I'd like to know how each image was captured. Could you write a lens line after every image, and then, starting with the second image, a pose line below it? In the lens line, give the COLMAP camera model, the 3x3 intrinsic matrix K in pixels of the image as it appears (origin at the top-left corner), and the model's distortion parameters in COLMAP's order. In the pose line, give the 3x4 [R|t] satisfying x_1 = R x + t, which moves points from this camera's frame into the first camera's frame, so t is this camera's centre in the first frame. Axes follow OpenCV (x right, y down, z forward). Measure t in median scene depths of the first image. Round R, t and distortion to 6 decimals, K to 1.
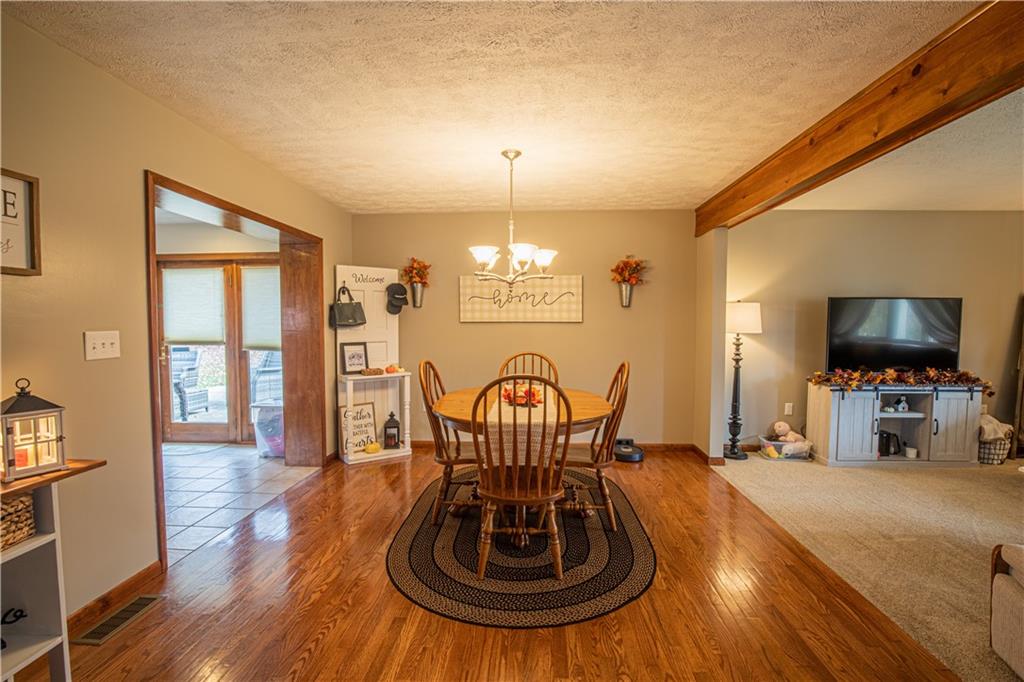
lens RADIAL K [[471.2, 0, 514.7], [0, 471.2, 347.1], [0, 0, 1]] dist [-0.047409, 0.012268]
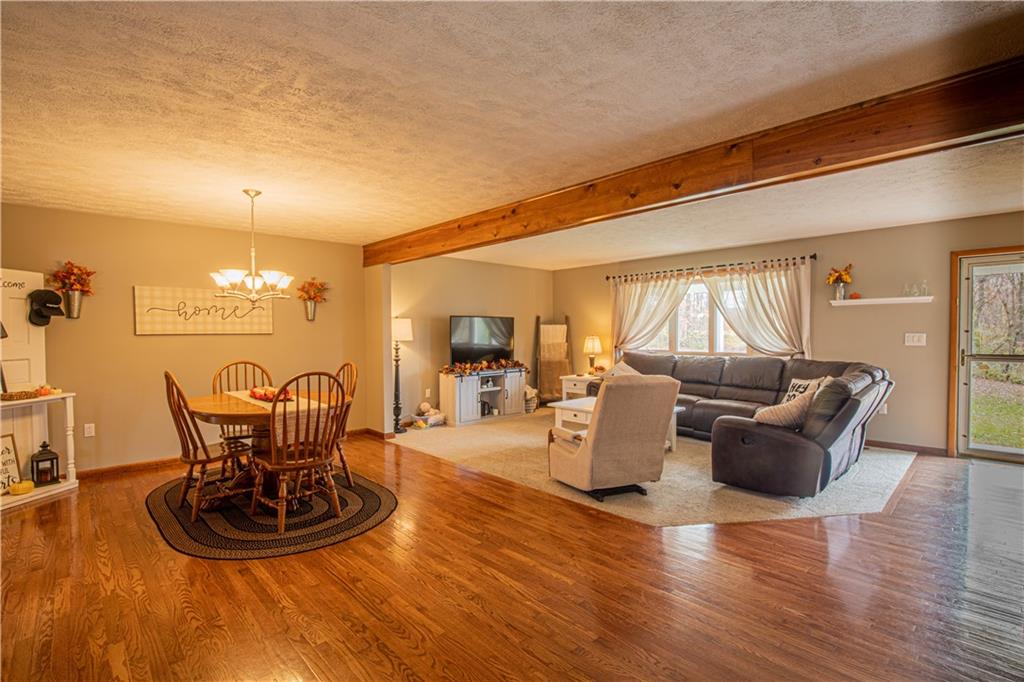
lens RADIAL K [[471.2, 0, 514.7], [0, 471.2, 347.1], [0, 0, 1]] dist [-0.047409, 0.012268]
pose [[0.679340, -0.028001, 0.733289, -0.303280], [0.044861, 0.998987, -0.003413, 0.009318], [-0.732451, 0.035215, 0.679908, -0.193409]]
